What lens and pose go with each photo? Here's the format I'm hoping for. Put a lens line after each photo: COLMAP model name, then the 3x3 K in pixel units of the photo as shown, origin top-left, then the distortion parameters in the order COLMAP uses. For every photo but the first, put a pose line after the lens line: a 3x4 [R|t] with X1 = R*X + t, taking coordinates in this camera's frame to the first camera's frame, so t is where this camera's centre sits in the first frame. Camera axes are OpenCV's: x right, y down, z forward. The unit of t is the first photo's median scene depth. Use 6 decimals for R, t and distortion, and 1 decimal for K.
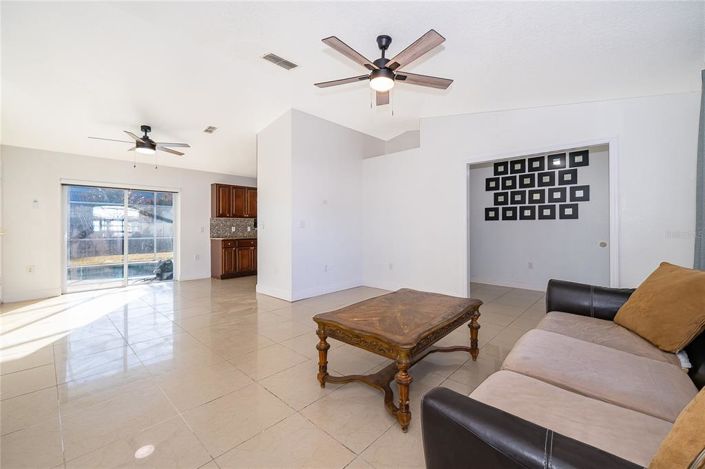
lens RADIAL K [[288.7, 0, 352.5], [0, 288.7, 234.5], [0, 0, 1]] dist [-0.003260, -0.000329]
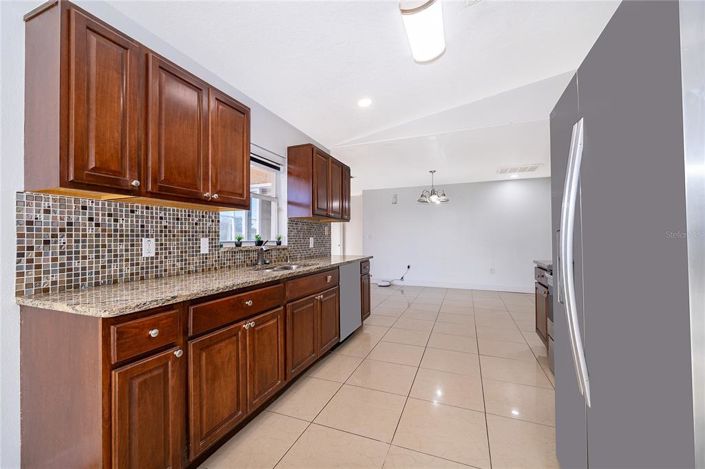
lens RADIAL K [[288.7, 0, 352.5], [0, 288.7, 234.5], [0, 0, 1]] dist [-0.003260, -0.000329]
pose [[0.934471, -0.002428, 0.356031, -0.356319], [0.016983, 0.999142, -0.037761, -0.018504], [-0.355634, 0.041333, 0.933711, 0.748431]]
